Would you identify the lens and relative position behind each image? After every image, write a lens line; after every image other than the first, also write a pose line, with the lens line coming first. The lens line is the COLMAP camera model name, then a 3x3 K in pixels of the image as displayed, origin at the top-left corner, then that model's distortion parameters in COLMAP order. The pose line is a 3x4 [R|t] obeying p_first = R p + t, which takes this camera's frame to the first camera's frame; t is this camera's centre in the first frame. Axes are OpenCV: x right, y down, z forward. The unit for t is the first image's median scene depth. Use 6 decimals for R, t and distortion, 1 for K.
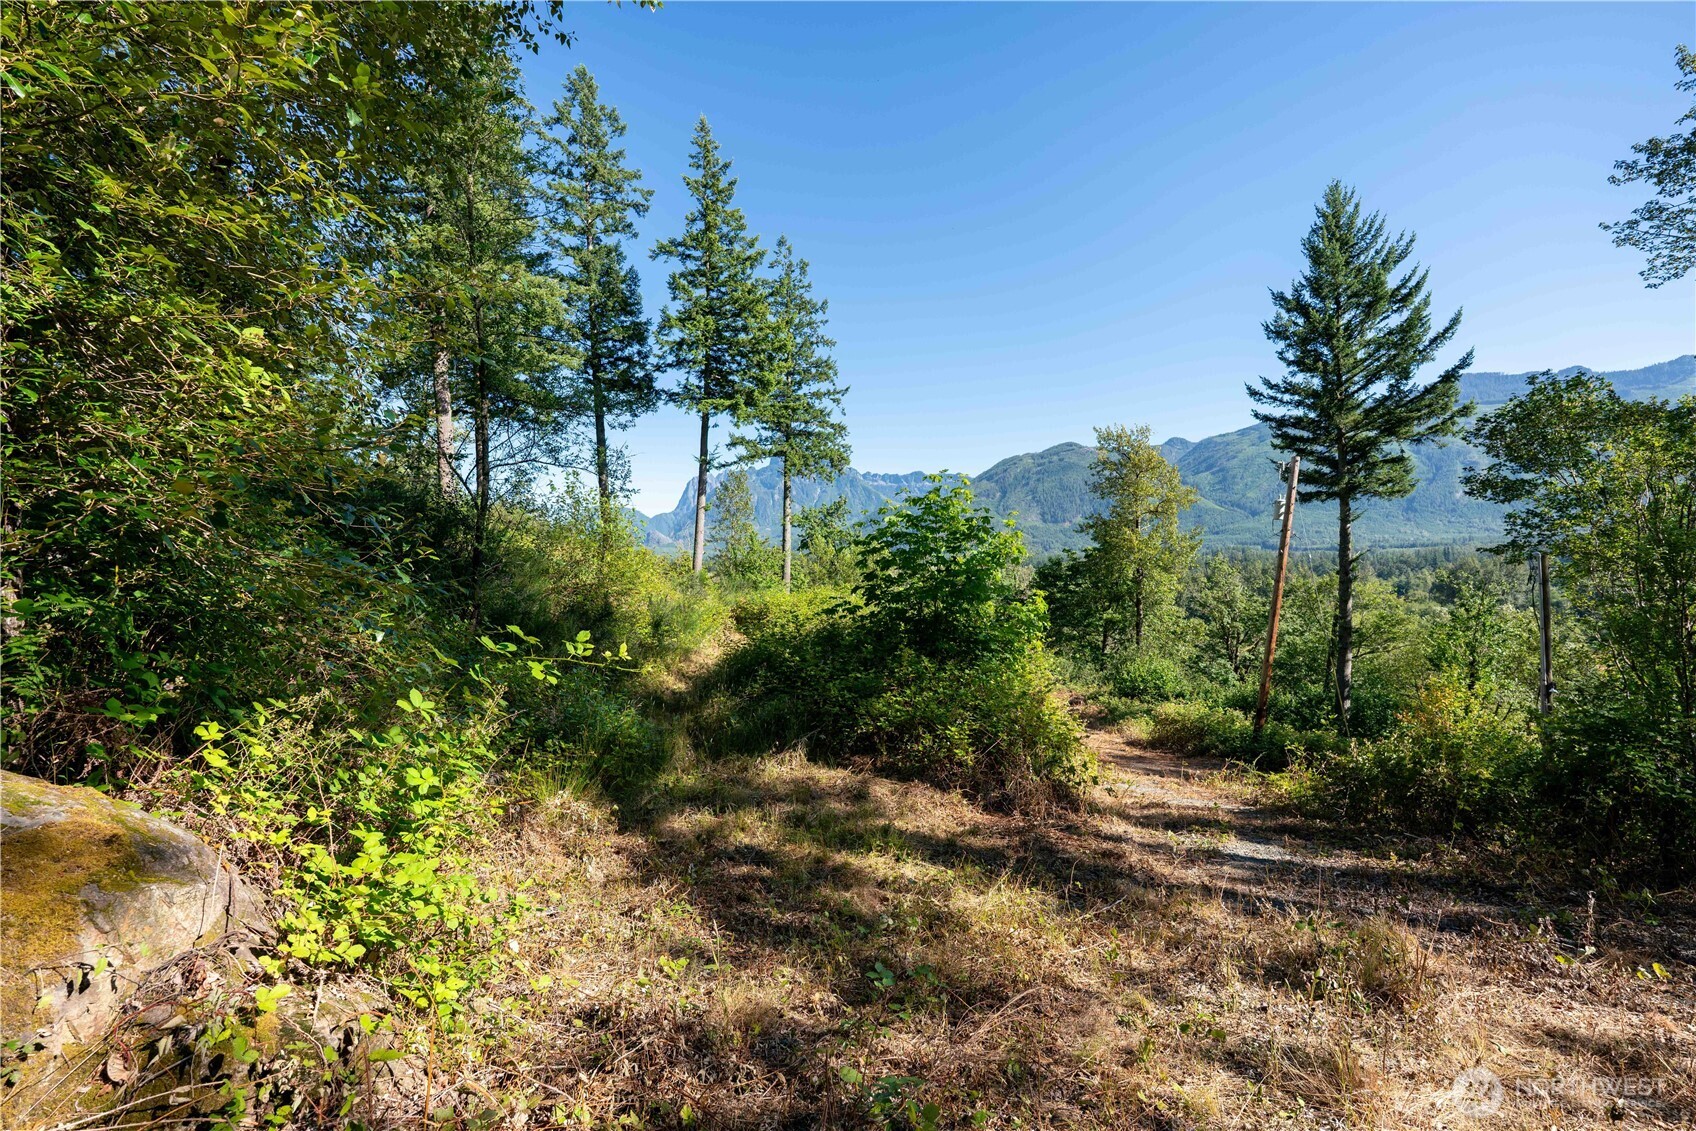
lens RADIAL K [[739.5, 0, 854.1], [0, 739.5, 572.0], [0, 0, 1]] dist [-0.004968, 0.001676]
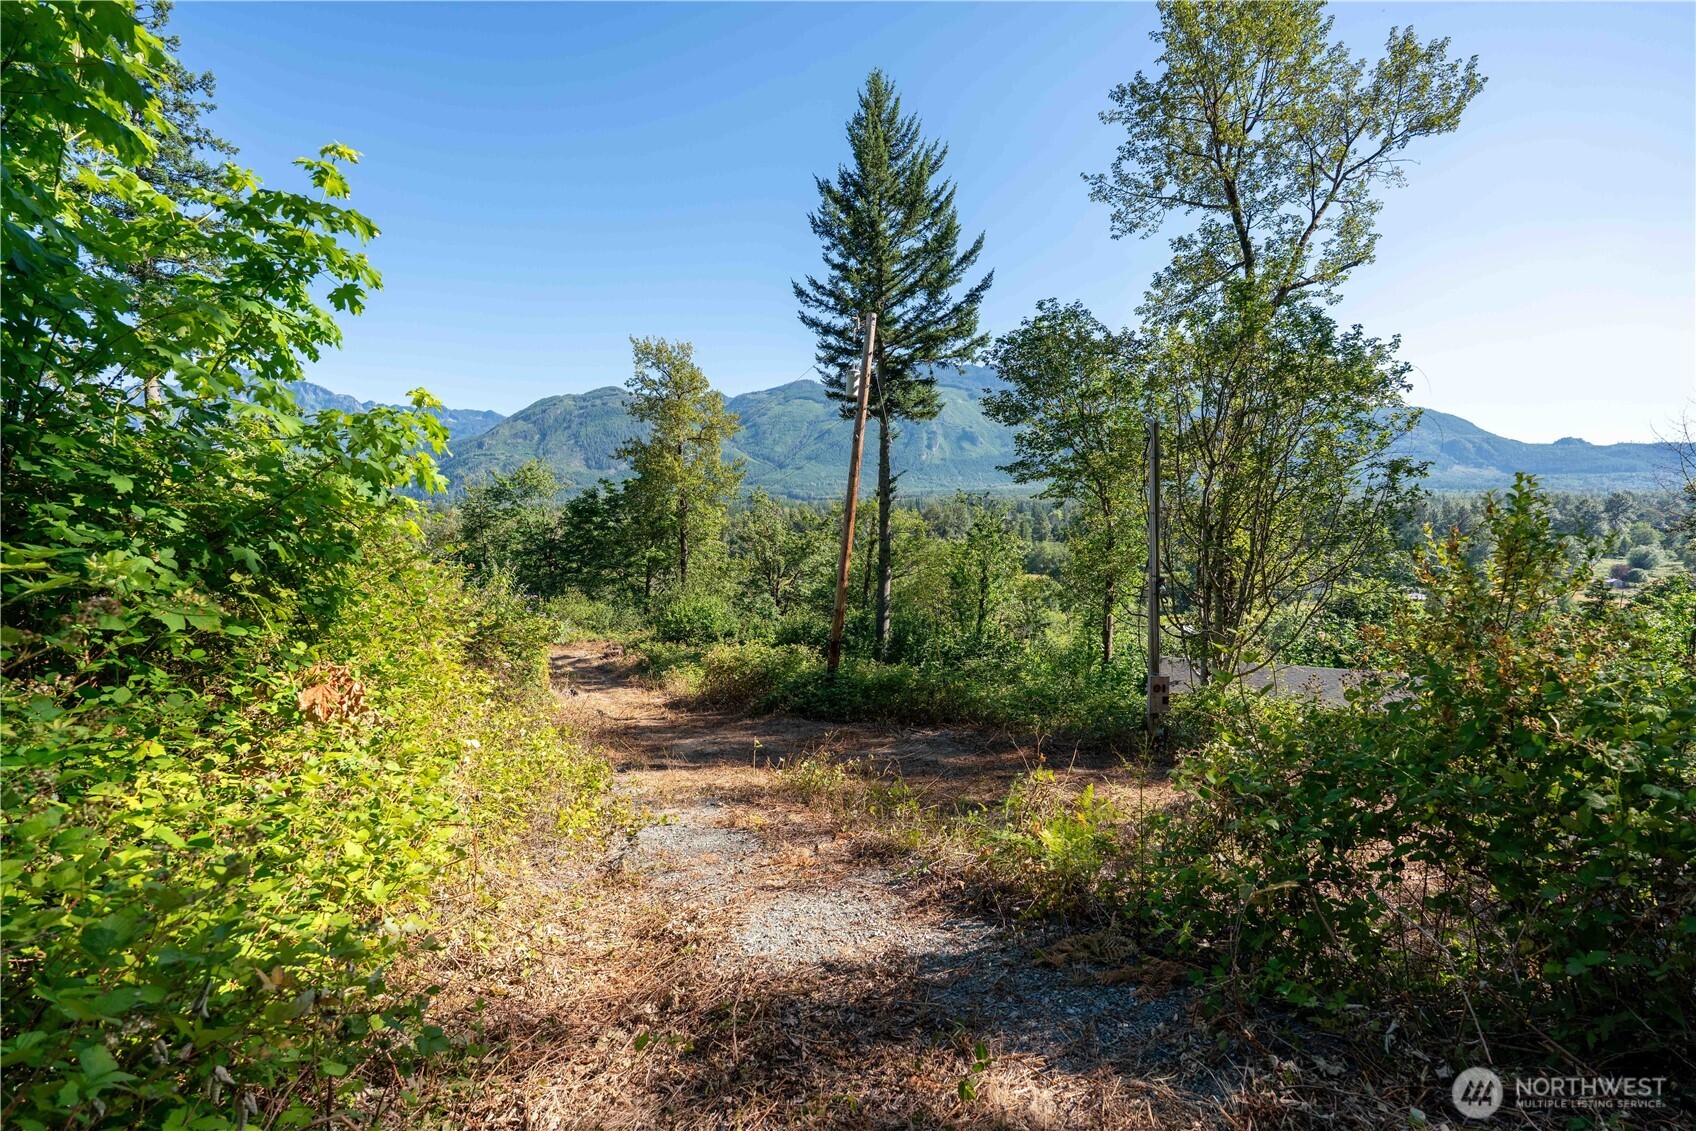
lens RADIAL K [[739.5, 0, 848.4], [0, 739.5, 567.3], [0, 0, 1]] dist [-0.004968, 0.001676]
pose [[0.832499, -0.039525, 0.552615, 0.073194], [0.004458, 0.997898, 0.064656, 0.030506], [-0.554009, -0.051363, 0.830925, 0.187731]]
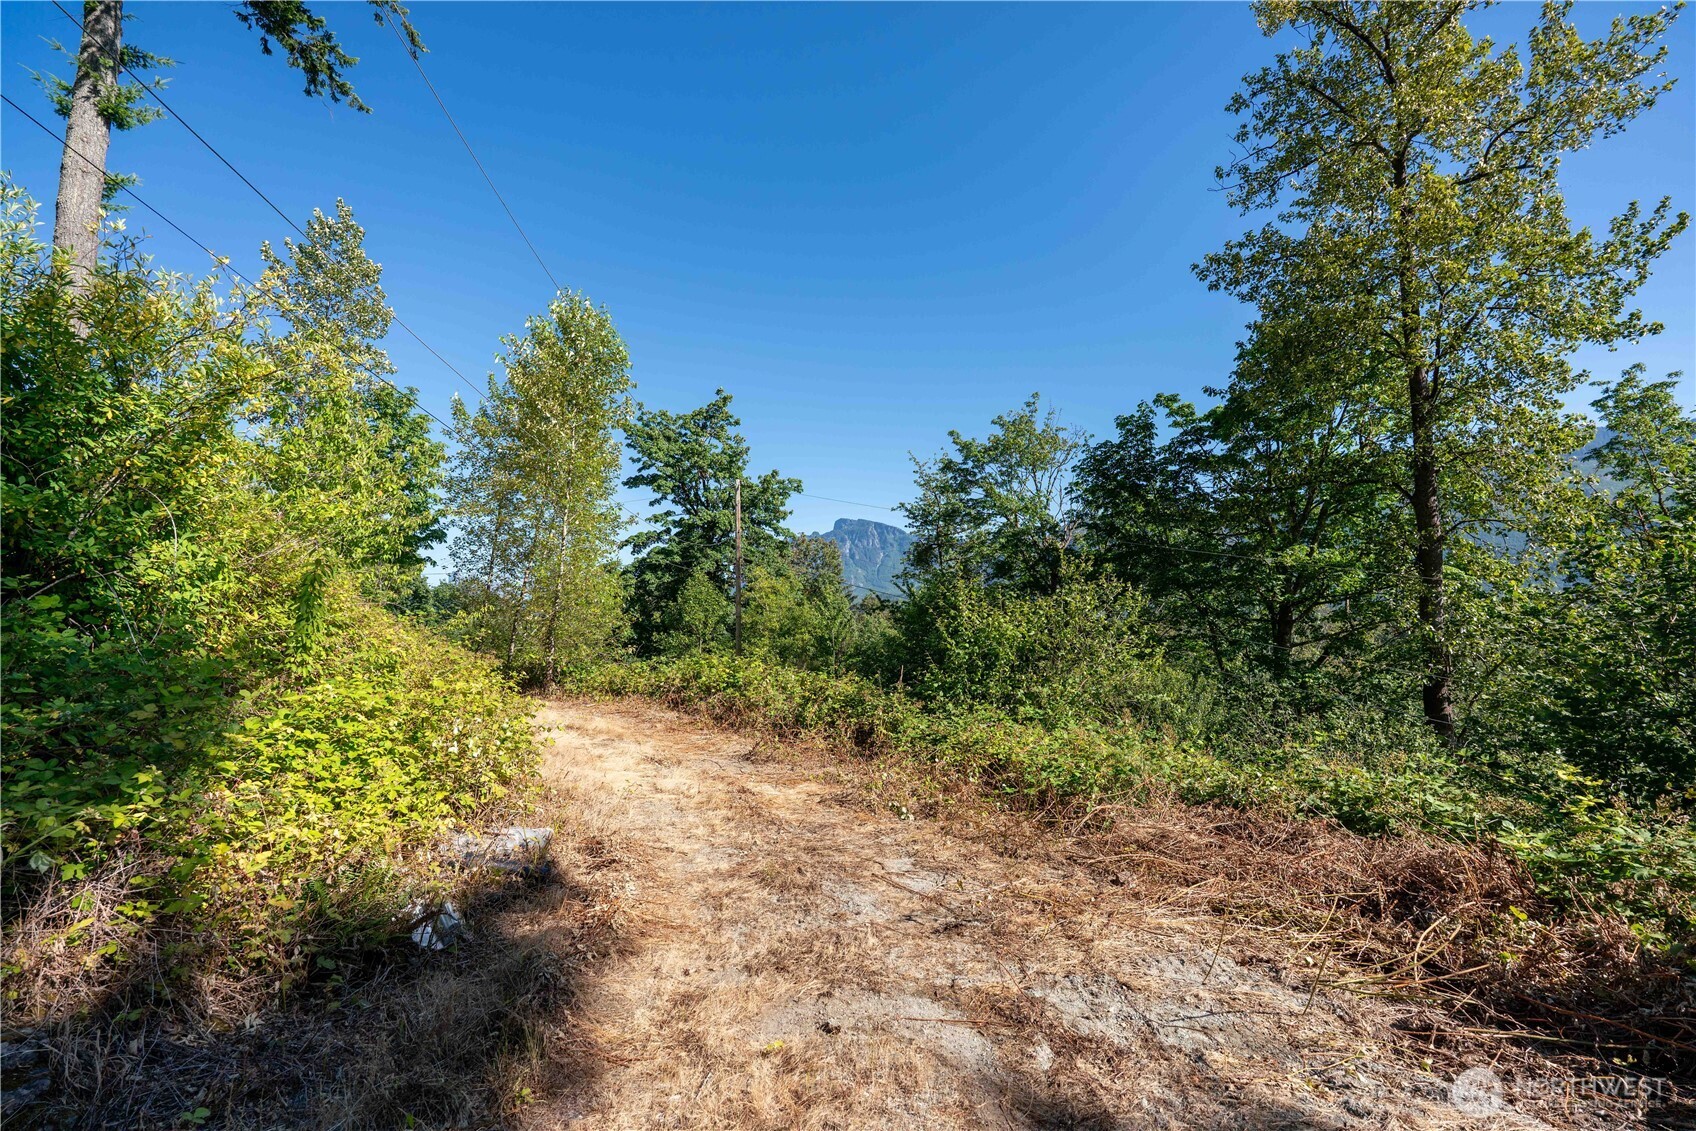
lens RADIAL K [[739.5, 0, 850.0], [0, 739.5, 567.4], [0, 0, 1]] dist [-0.004968, 0.001676]
pose [[0.995662, -0.002675, -0.093008, 0.284040], [-0.006151, 0.995507, -0.094483, 0.165937], [0.092843, 0.094645, 0.991172, 1.085931]]
